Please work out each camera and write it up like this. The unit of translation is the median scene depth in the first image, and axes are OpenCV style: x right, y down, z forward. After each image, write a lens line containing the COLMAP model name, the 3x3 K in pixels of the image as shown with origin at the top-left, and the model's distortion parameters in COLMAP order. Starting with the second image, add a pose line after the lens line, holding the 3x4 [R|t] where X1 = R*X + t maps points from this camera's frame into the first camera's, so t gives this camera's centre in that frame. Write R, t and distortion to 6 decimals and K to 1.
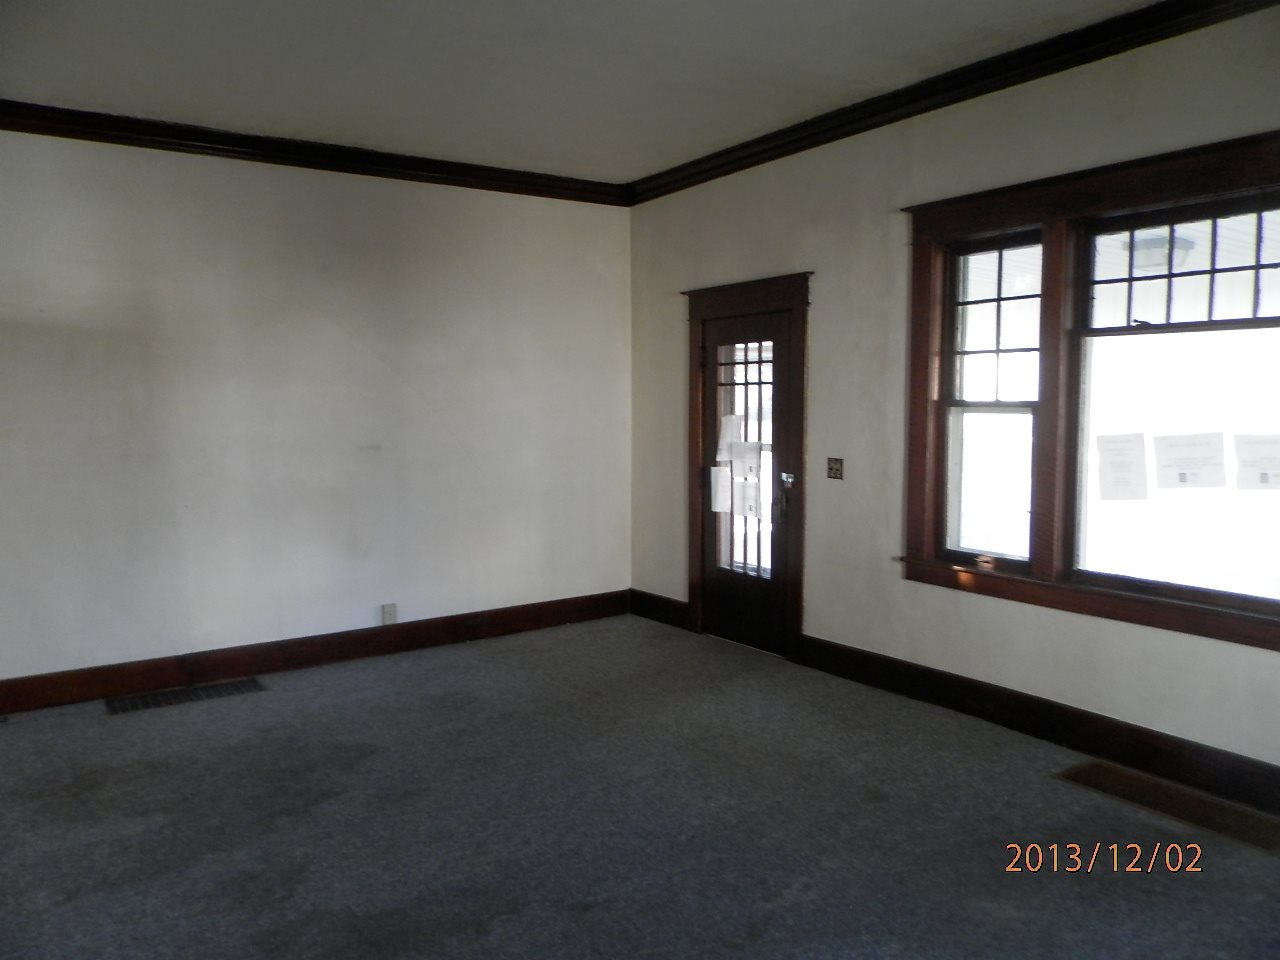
lens RADIAL K [[961.7, 0, 633.5], [0, 961.7, 475.0], [0, 0, 1]] dist [0.023552, -0.010684]
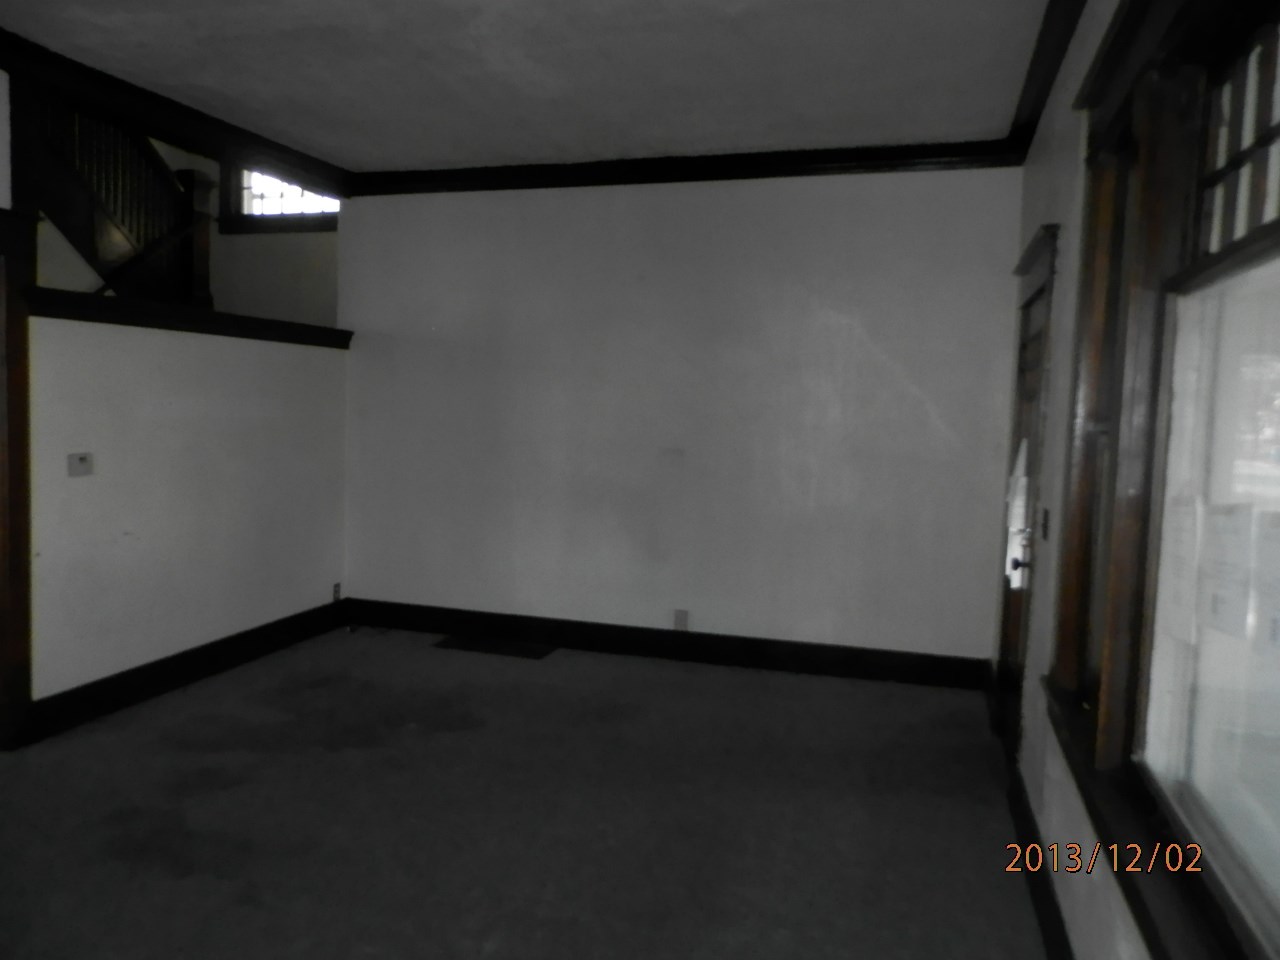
lens RADIAL K [[961.7, 0, 633.5], [0, 961.7, 475.0], [0, 0, 1]] dist [0.023552, -0.010684]
pose [[0.630777, 0.079372, -0.771894, 0.540723], [-0.091978, 0.995390, 0.027191, -0.031278], [0.770494, 0.053845, 0.635169, 0.369820]]
